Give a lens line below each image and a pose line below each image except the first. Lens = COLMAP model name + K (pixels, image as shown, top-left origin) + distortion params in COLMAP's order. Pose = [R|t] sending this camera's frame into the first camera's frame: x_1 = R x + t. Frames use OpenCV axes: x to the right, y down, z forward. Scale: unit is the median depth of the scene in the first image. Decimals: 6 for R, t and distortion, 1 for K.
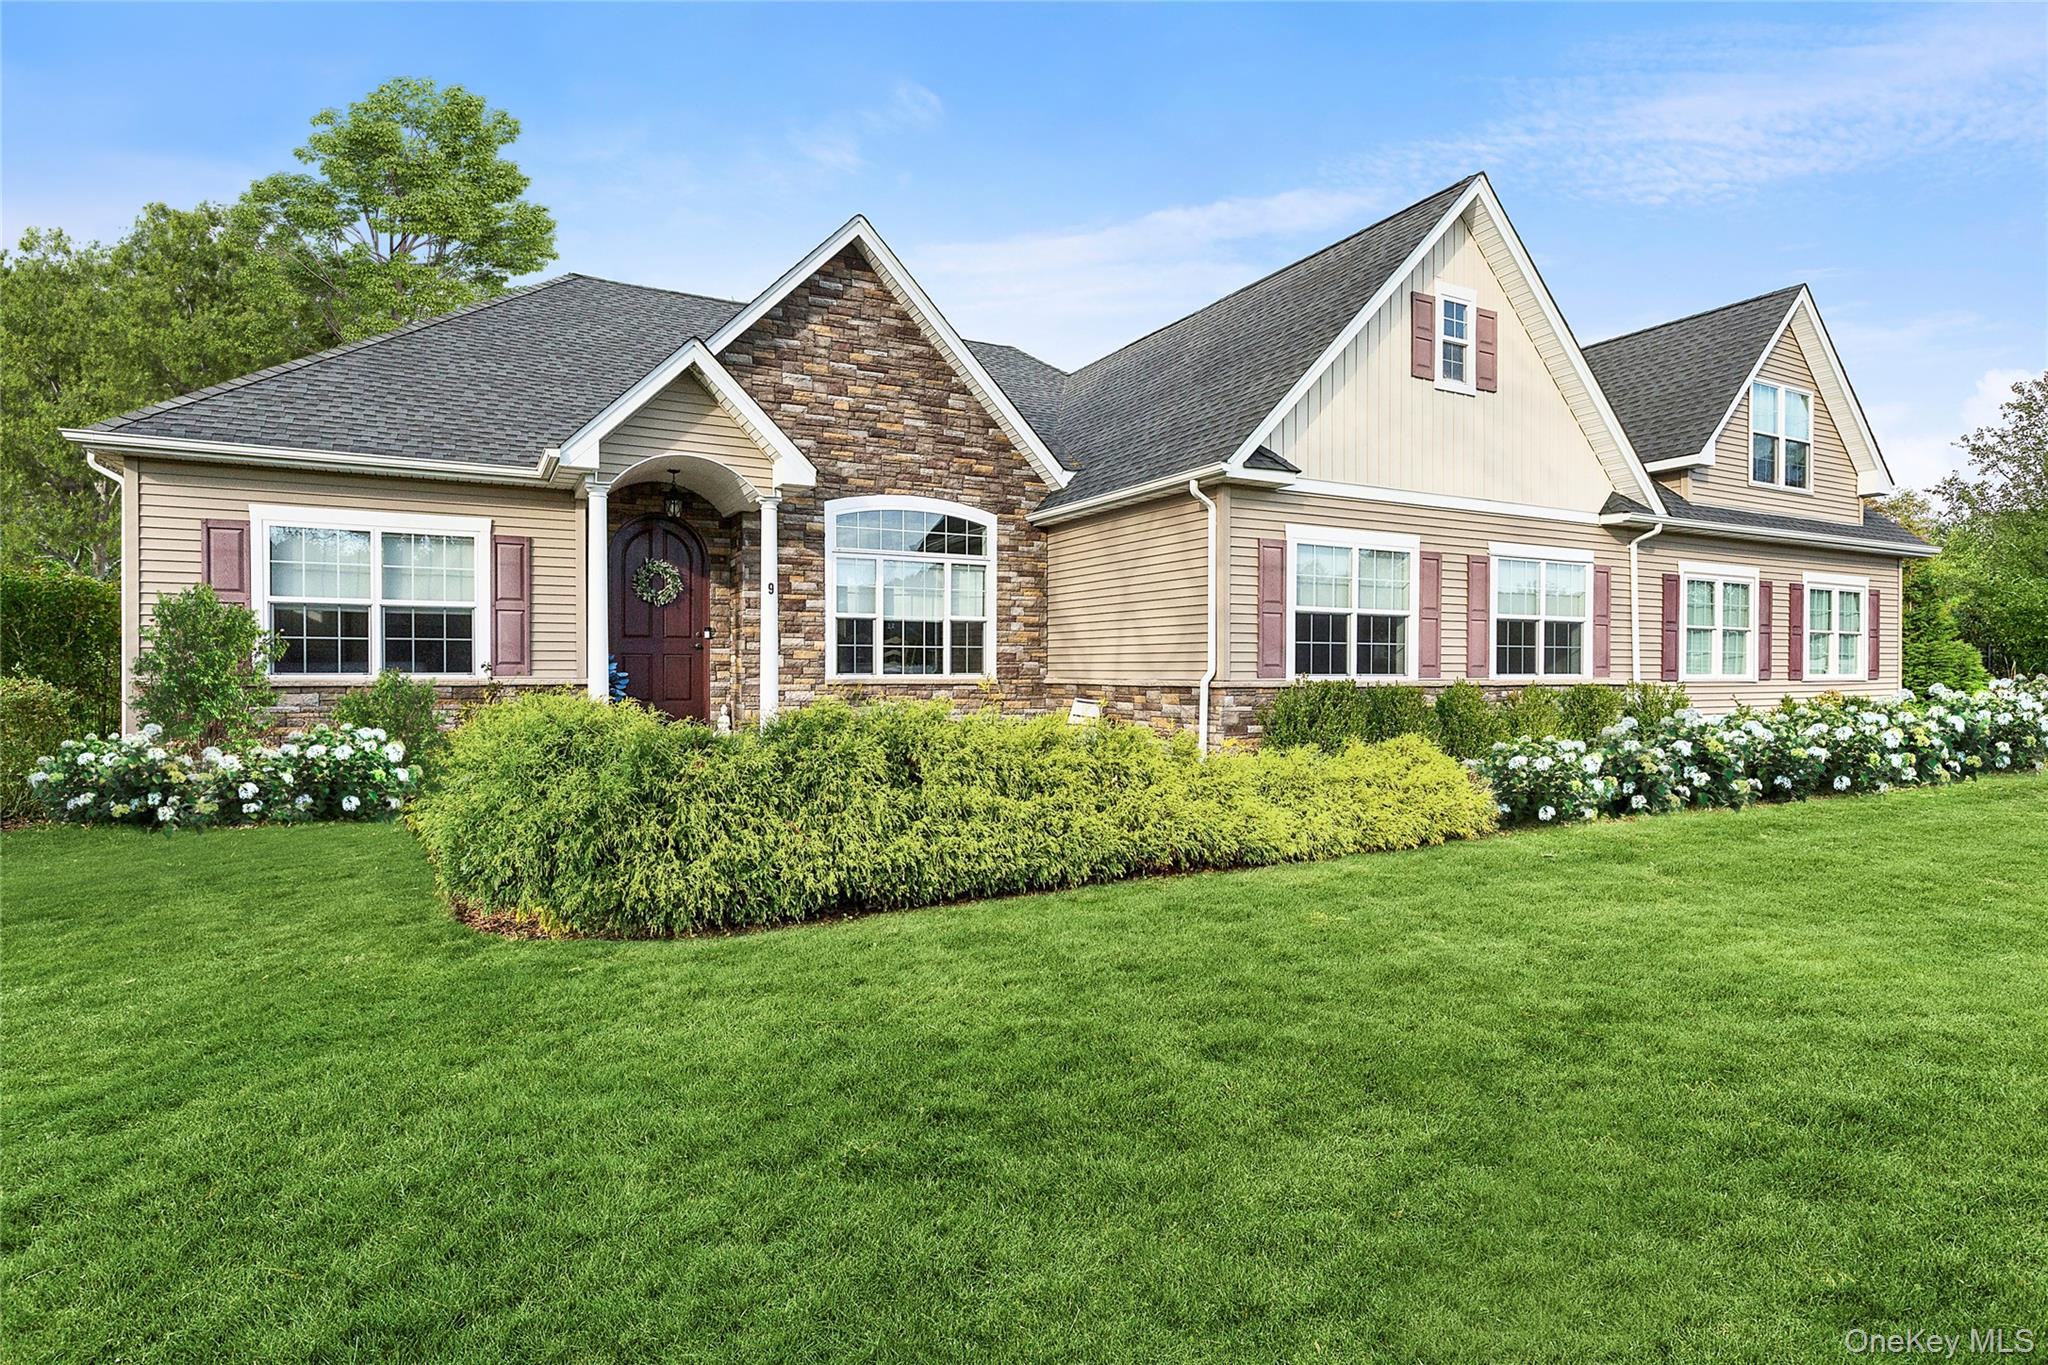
lens RADIAL K [[1024.5, 0, 1024.0], [0, 1024.5, 682.5], [0, 0, 1]] dist [0.002760, -0.000748]
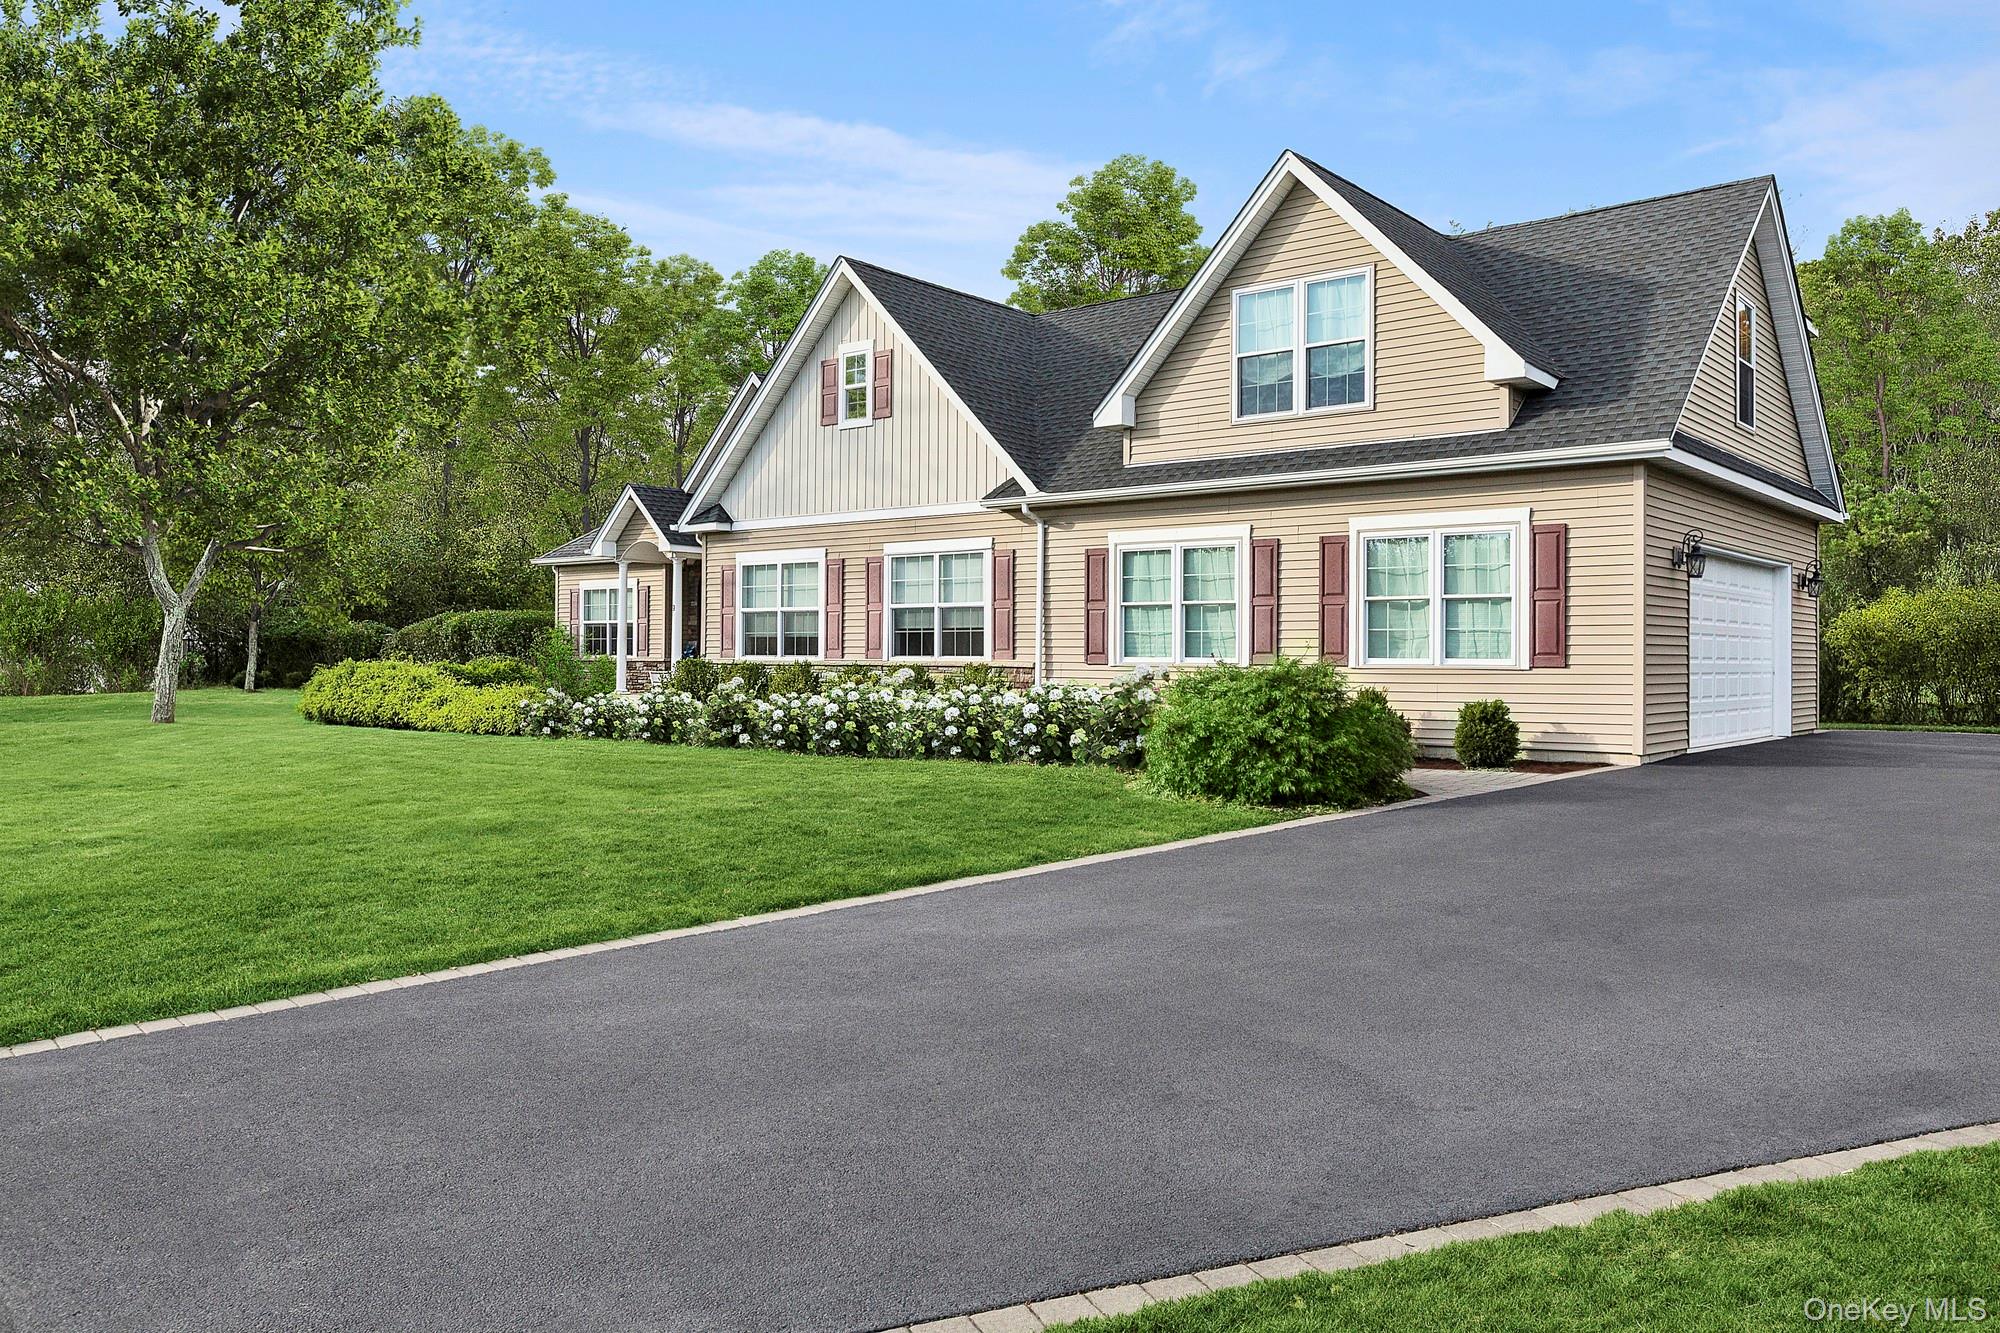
lens RADIAL K [[1567.6, 0, 1000.0], [0, 1567.6, 666.5], [0, 0, 1]] dist [-0.000551, 0.000004]
pose [[0.410065, 0.005100, -0.912042, 2.175764], [-0.010897, 0.999940, 0.000692, 0.001136], [0.911991, 0.009655, 0.410096, 0.378893]]
